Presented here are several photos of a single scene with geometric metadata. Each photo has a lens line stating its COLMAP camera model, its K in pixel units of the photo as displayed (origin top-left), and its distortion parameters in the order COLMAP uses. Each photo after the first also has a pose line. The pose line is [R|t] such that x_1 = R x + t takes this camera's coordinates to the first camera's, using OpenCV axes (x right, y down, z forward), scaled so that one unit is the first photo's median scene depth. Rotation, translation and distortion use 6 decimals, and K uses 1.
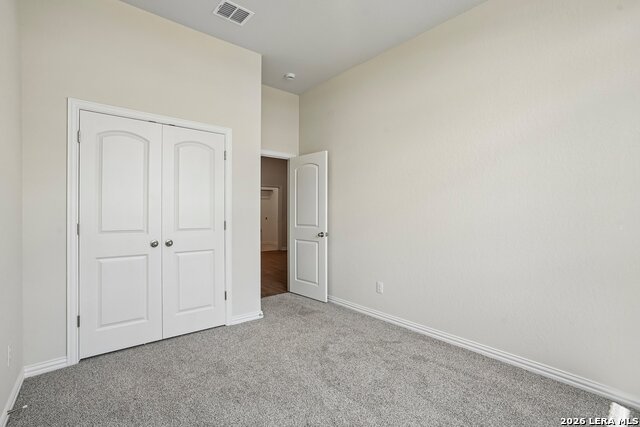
lens RADIAL K [[294.6, 0, 320.0], [0, 294.6, 213.5], [0, 0, 1]] dist [-0.000653, 0.000379]
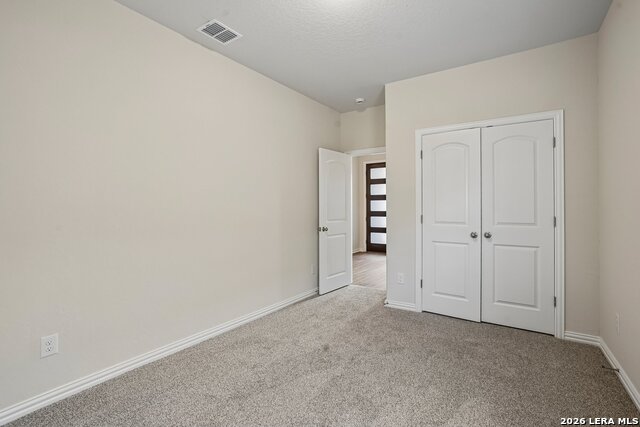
lens RADIAL K [[294.6, 0, 320.0], [0, 294.6, 213.5], [0, 0, 1]] dist [-0.000653, 0.000379]
pose [[0.286503, 0.012585, -0.957997, 0.357407], [0.009505, 0.999827, 0.015977, -0.004250], [0.958032, -0.013684, 0.286334, 0.102708]]
